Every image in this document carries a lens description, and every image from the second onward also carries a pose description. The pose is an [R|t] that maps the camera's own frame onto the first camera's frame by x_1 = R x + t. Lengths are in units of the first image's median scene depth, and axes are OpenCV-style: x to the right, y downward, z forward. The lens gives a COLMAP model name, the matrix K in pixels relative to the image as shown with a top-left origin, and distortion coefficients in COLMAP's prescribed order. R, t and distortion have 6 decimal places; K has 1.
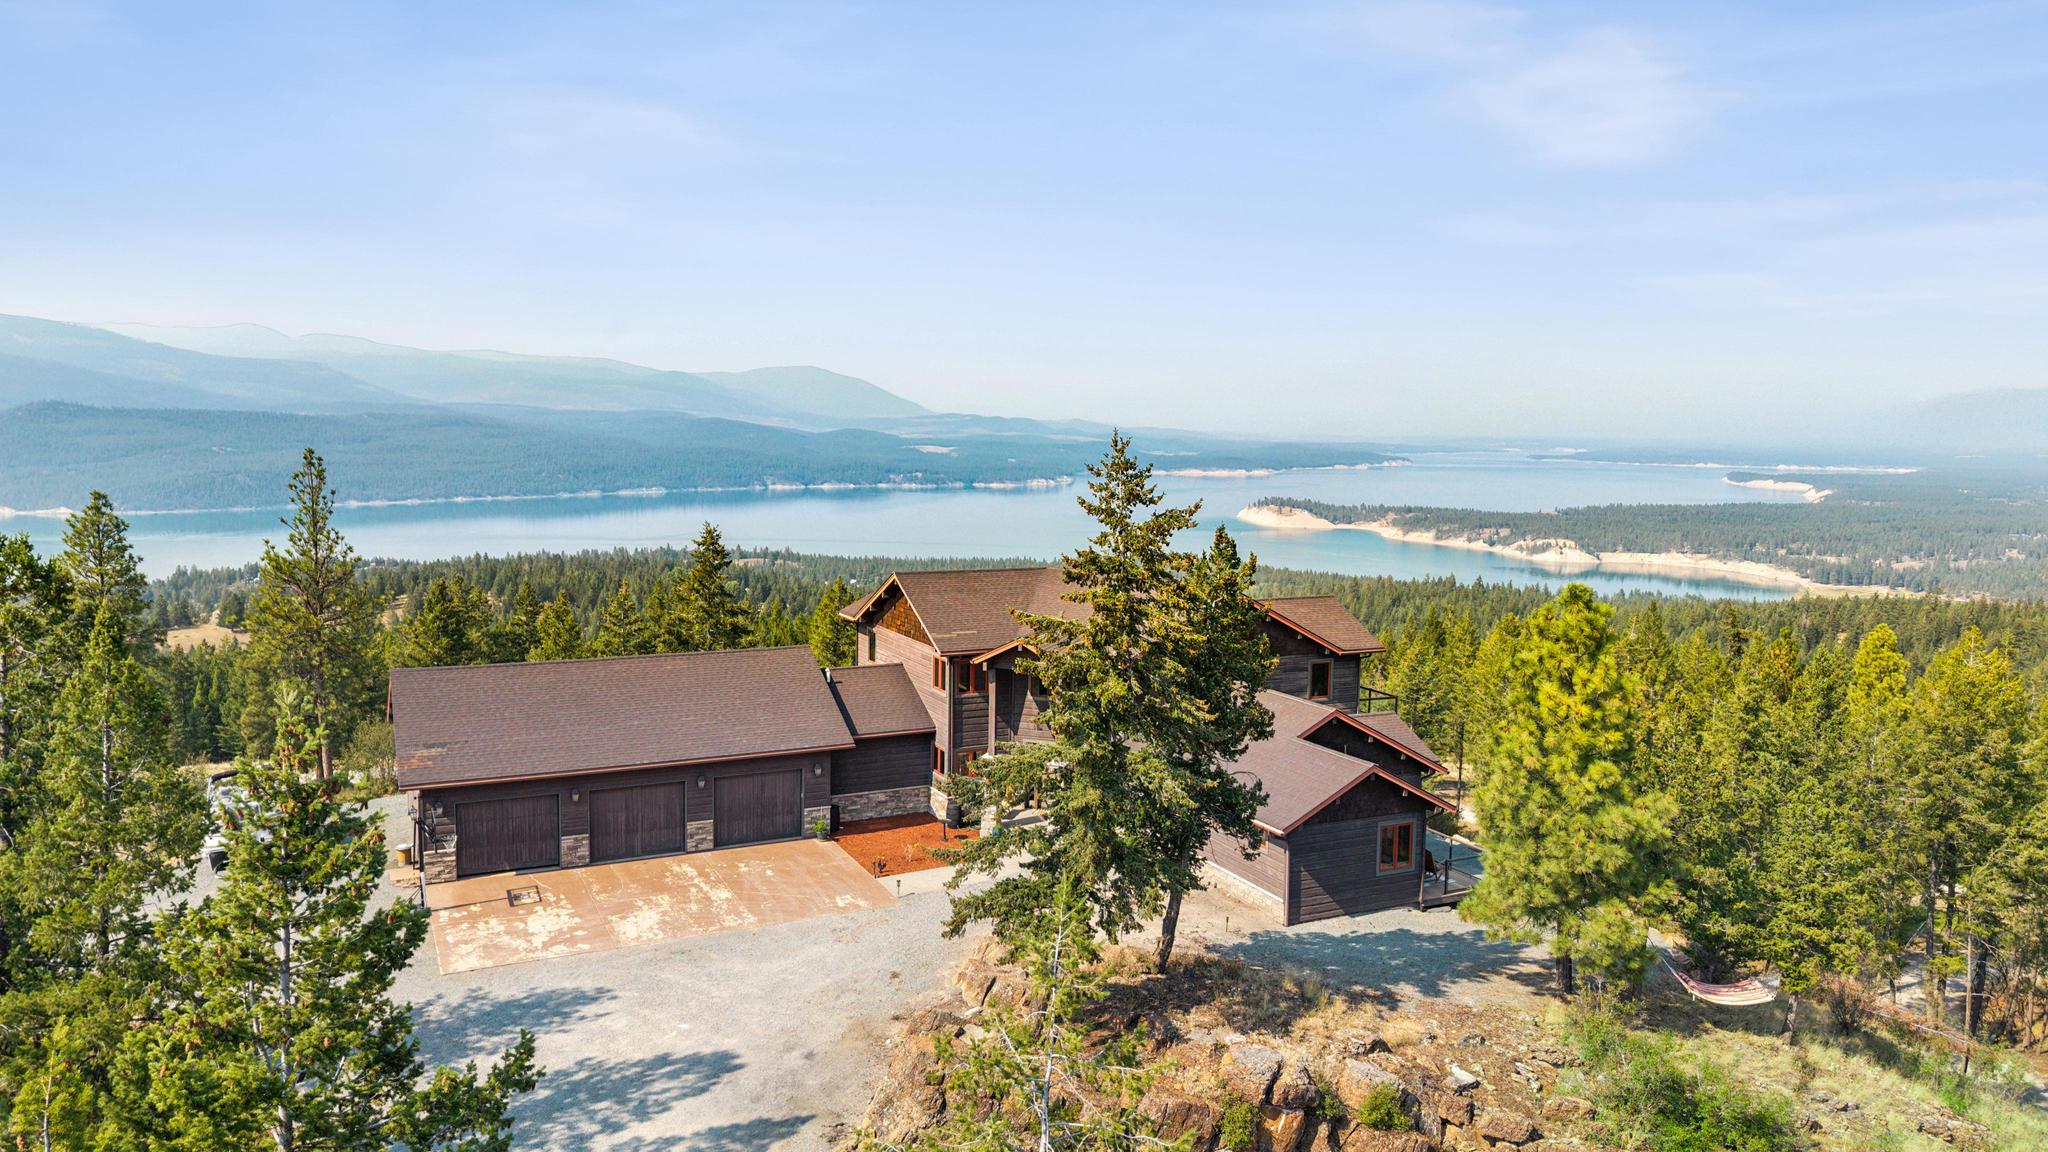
lens RADIAL K [[1407.4, 0, 1024.0], [0, 1407.4, 576.0], [0, 0, 1]] dist [0.094258, -0.193179]
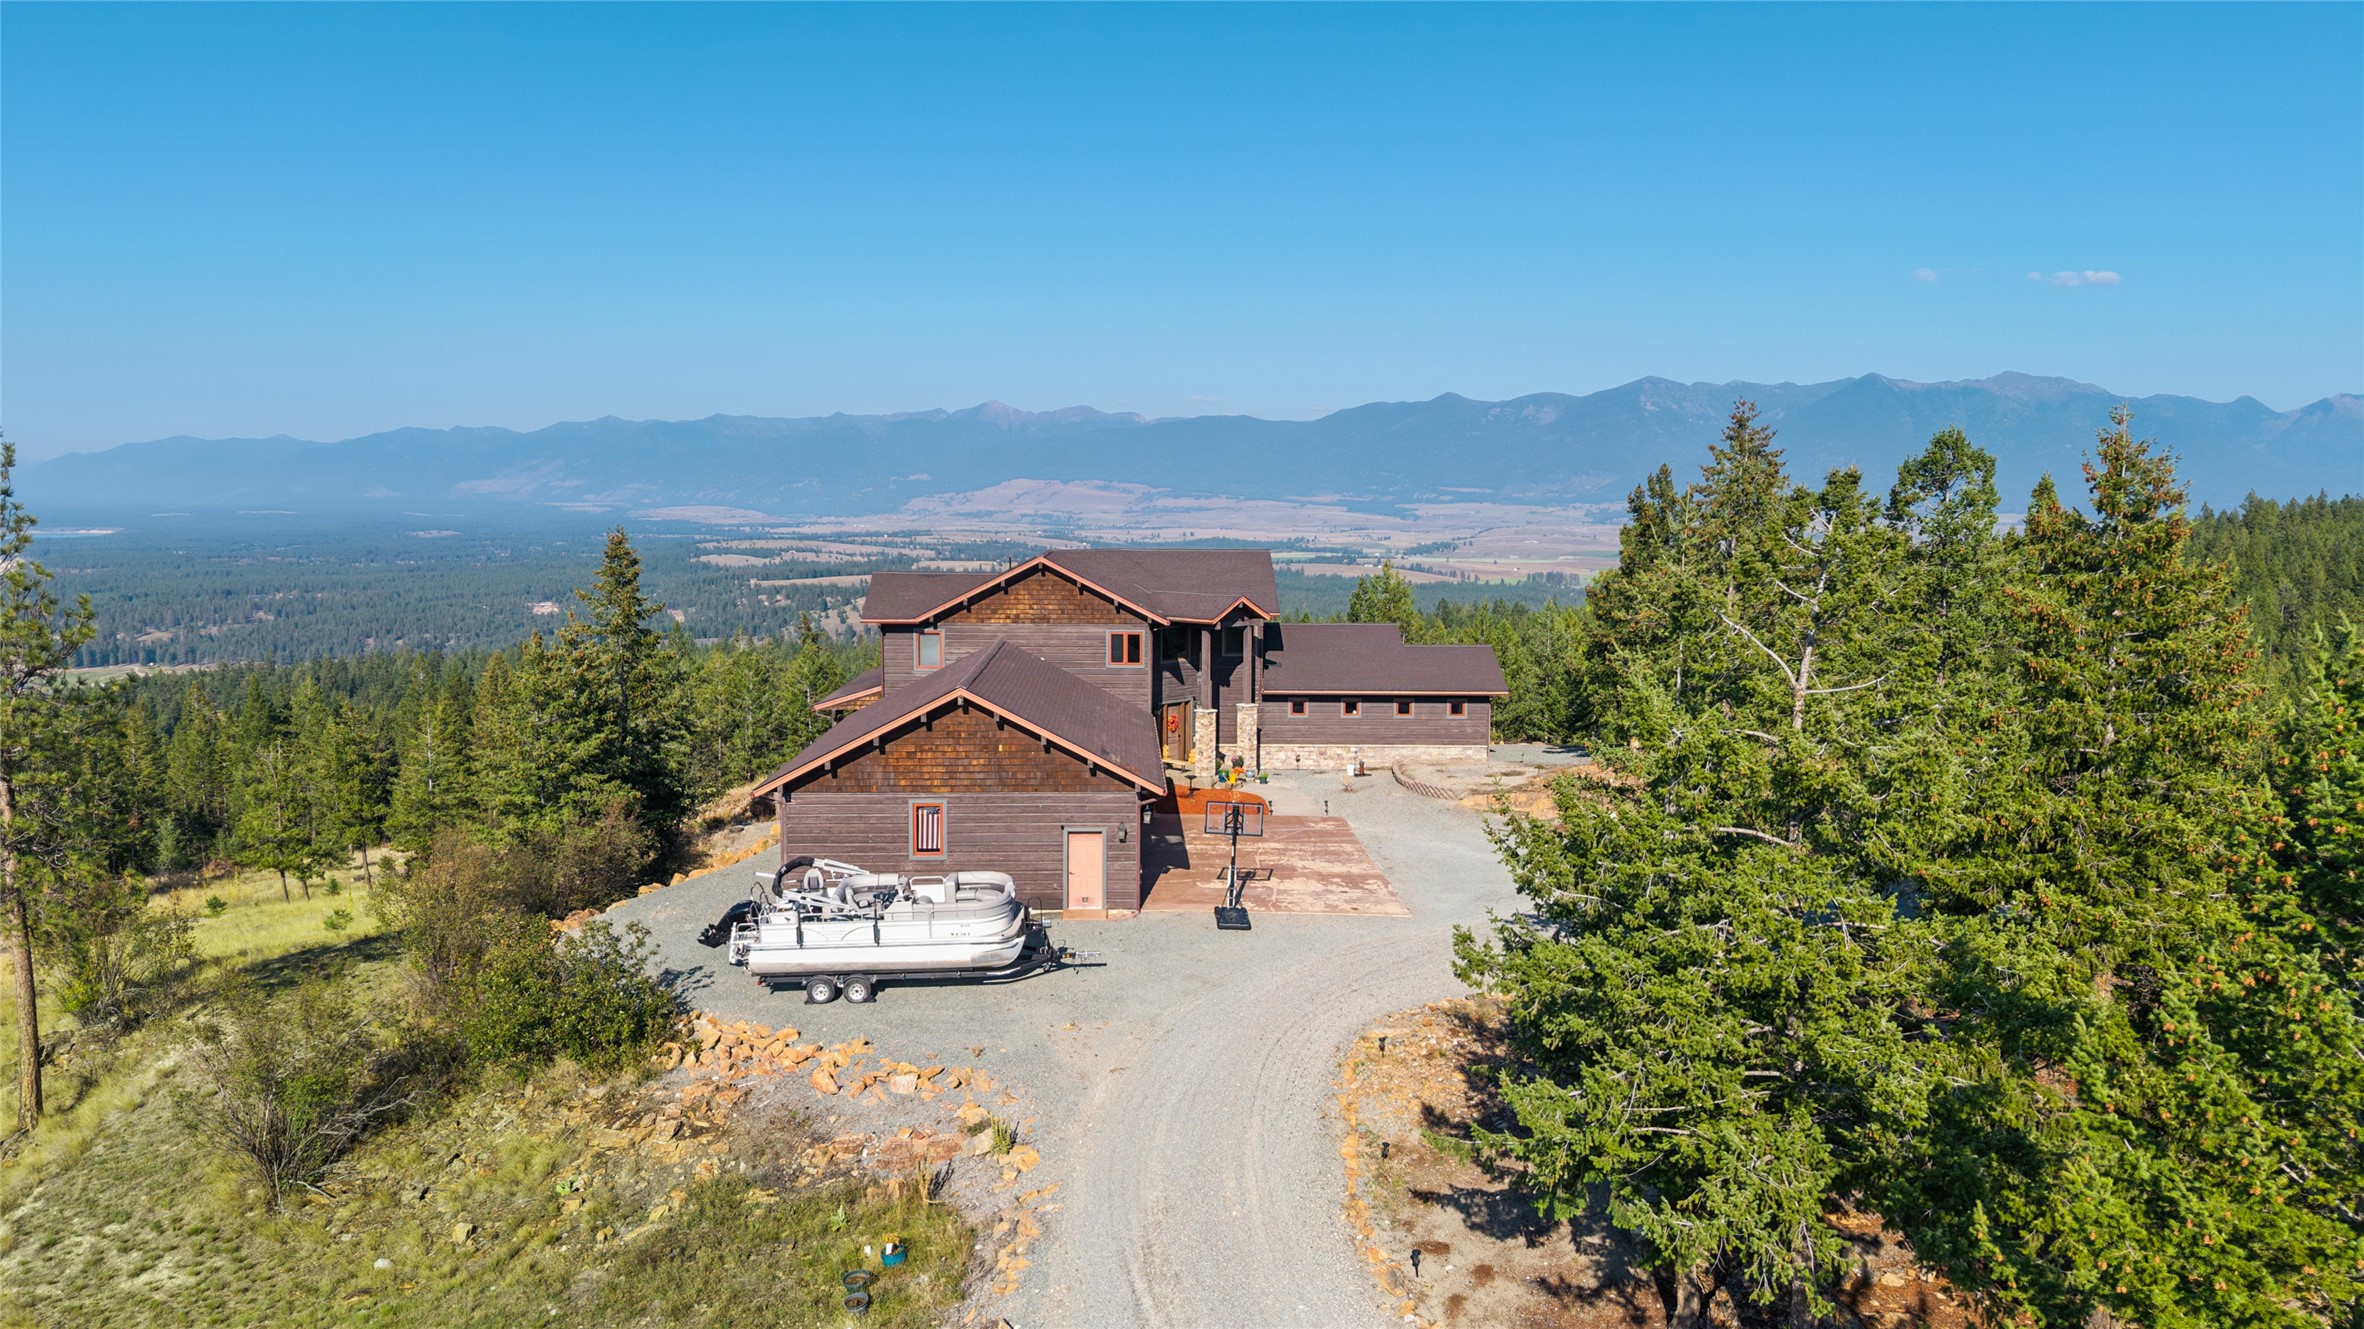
lens RADIAL K [[1588.1, 0, 1181.8], [0, 1588.1, 688.4], [0, 0, 1]] dist [0.003531, -0.002847]
pose [[0.395062, -0.119652, 0.910829, -1.128867], [0.098117, 0.991306, 0.087667, 0.001116], [-0.913400, 0.054734, 0.403367, 0.517852]]
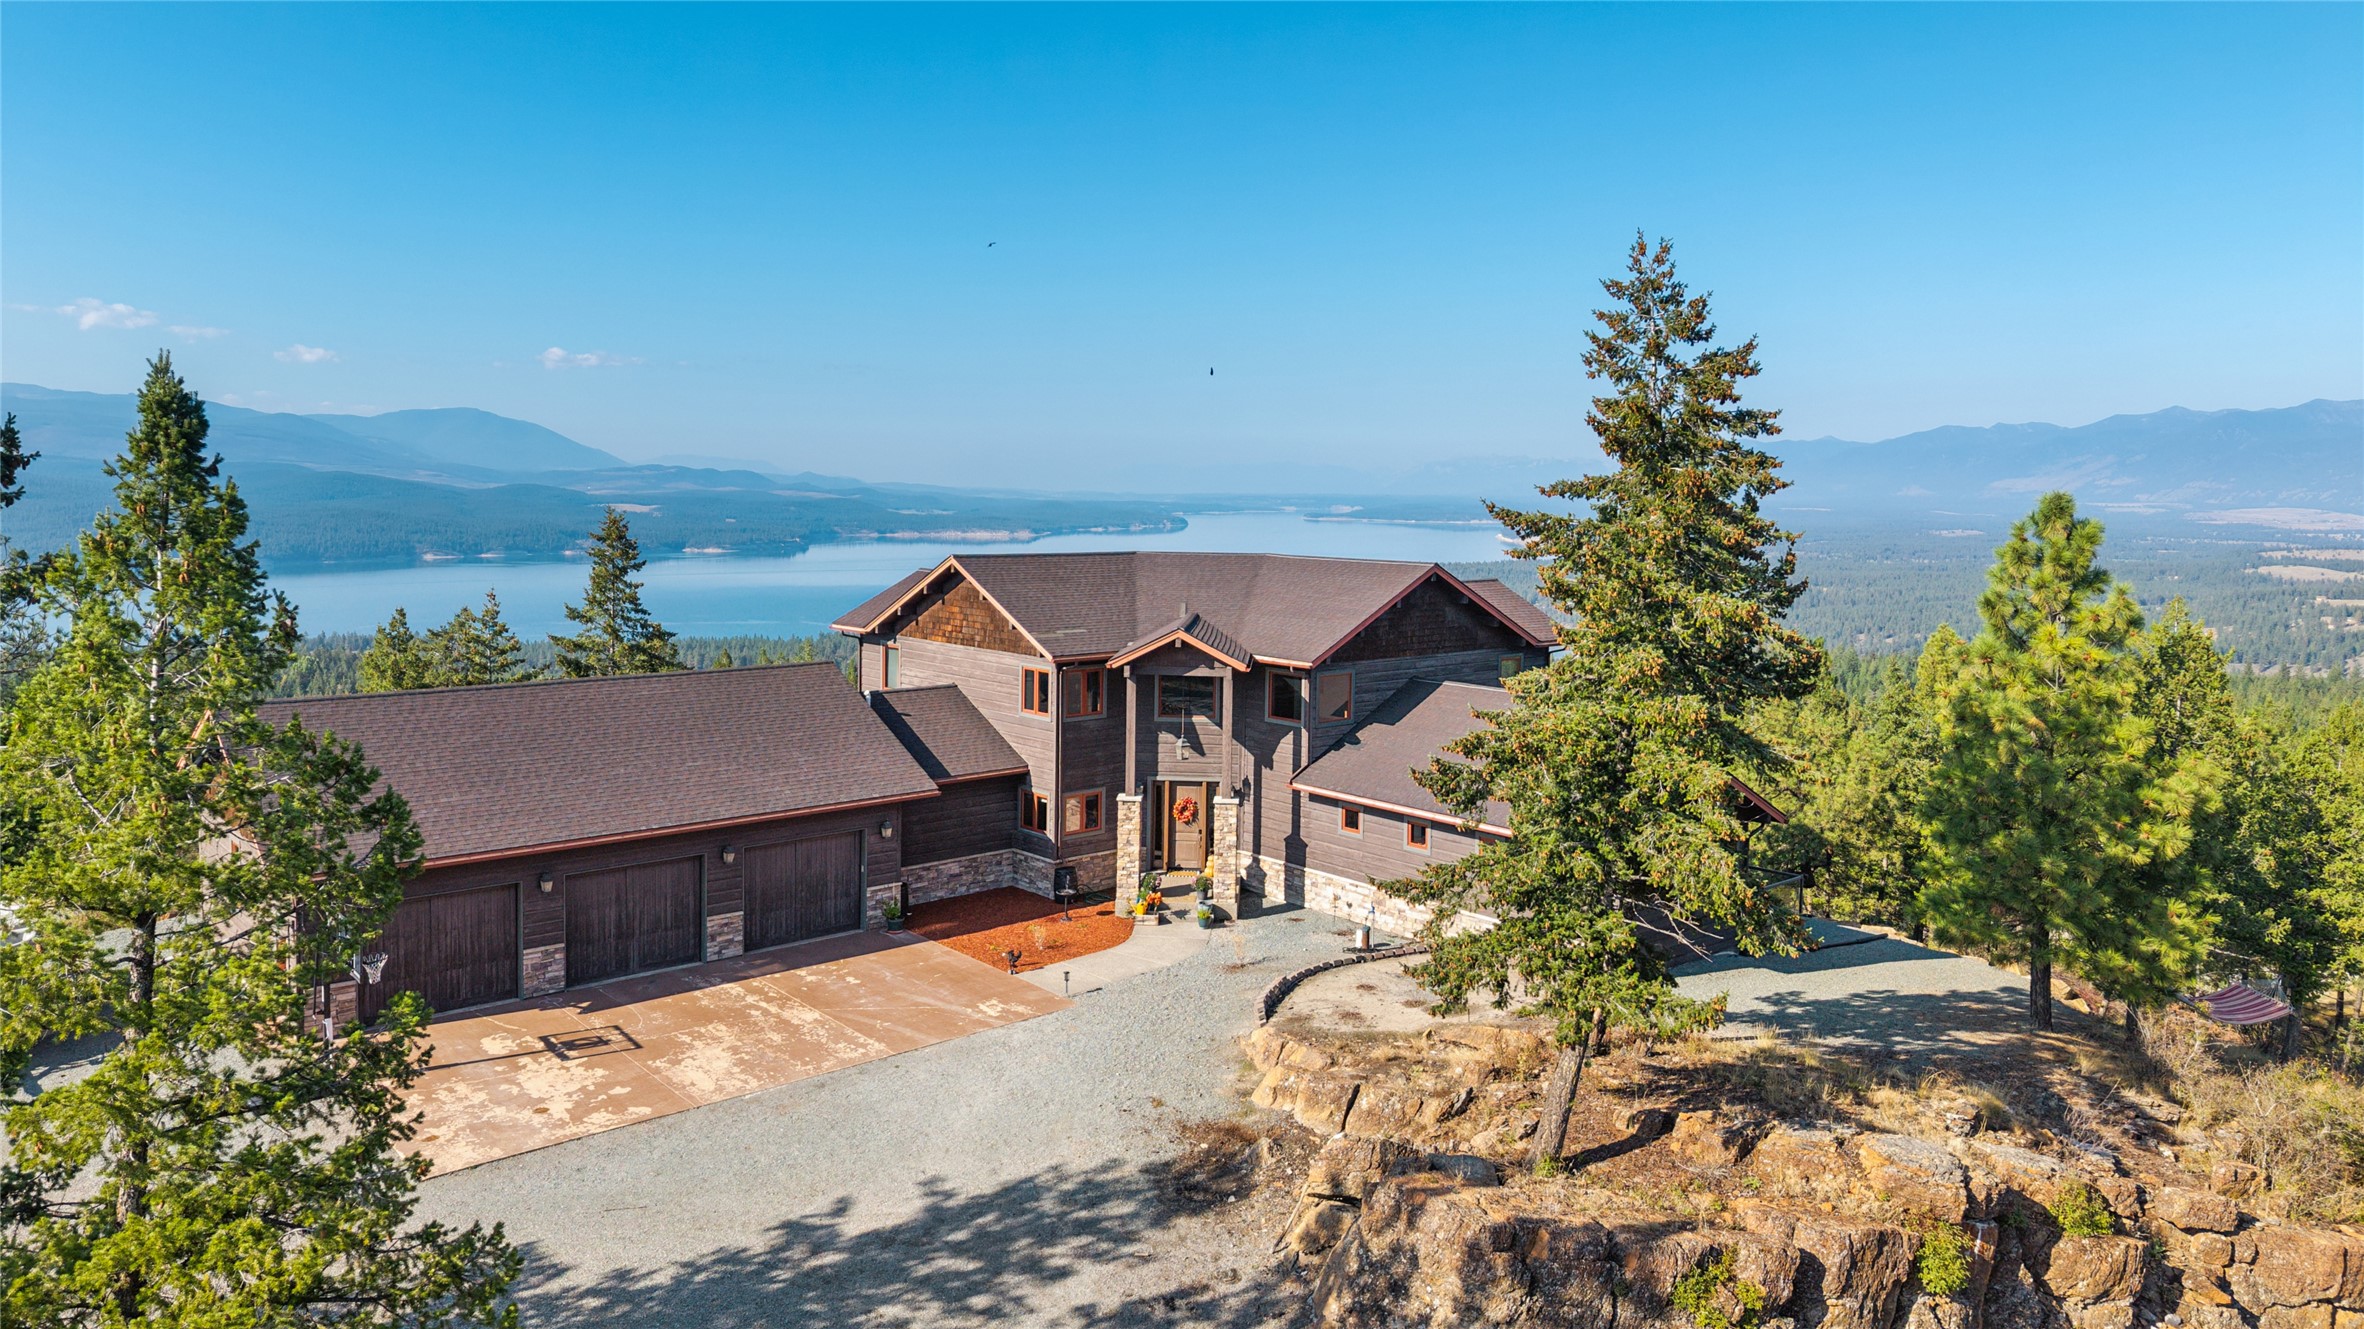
lens RADIAL K [[1605.5, 0, 1182.8], [0, 1605.5, 592.9], [0, 0, 1]] dist [0.009588, -0.001595]
pose [[0.964867, -0.020615, 0.261929, -0.206160], [0.030477, 0.998969, -0.033643, 0.050986], [-0.260965, 0.040444, 0.964501, 0.194354]]
